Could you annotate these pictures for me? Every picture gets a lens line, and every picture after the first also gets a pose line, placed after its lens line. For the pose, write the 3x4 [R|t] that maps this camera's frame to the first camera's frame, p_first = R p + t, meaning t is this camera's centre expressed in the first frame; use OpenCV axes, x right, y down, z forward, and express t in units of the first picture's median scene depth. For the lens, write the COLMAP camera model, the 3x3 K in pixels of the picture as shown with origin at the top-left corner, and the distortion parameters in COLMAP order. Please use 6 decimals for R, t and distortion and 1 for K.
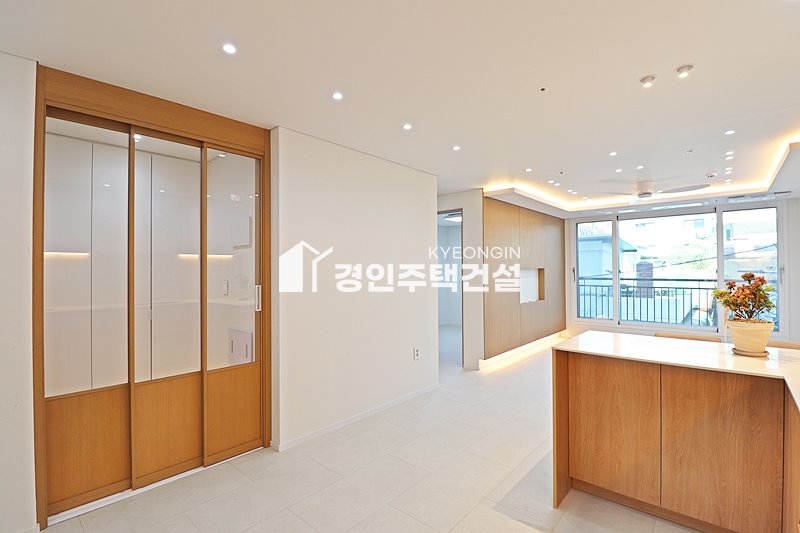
lens RADIAL K [[370.0, 0, 403.9], [0, 370.0, 265.8], [0, 0, 1]] dist [-0.009101, -0.008663]
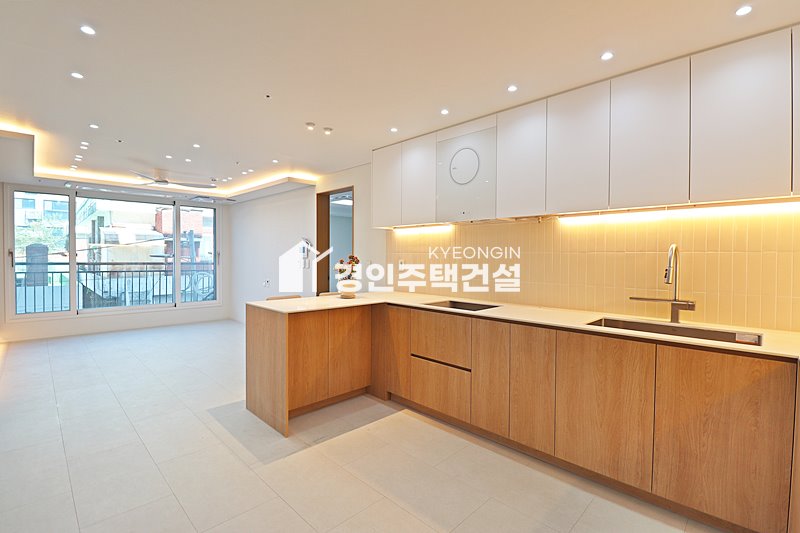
lens RADIAL K [[370.0, 0, 406.1], [0, 370.0, 263.9], [0, 0, 1]] dist [-0.009101, -0.008663]
pose [[0.052167, -0.013216, 0.998551, -0.361826], [-0.021580, 0.999664, 0.014358, 0.012595], [-0.998405, -0.022298, 0.051865, 0.229737]]
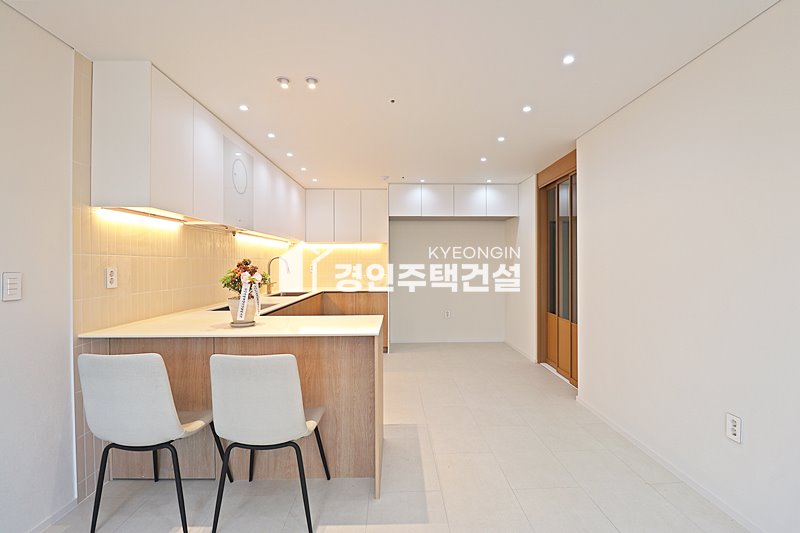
lens RADIAL K [[370.0, 0, 406.2], [0, 370.0, 263.6], [0, 0, 1]] dist [-0.009101, -0.008663]
pose [[-0.721120, 0.009764, -0.692741, 0.541348], [0.017782, 0.999832, -0.004418, 0.019528], [0.692582, -0.015504, -0.721173, 0.870057]]
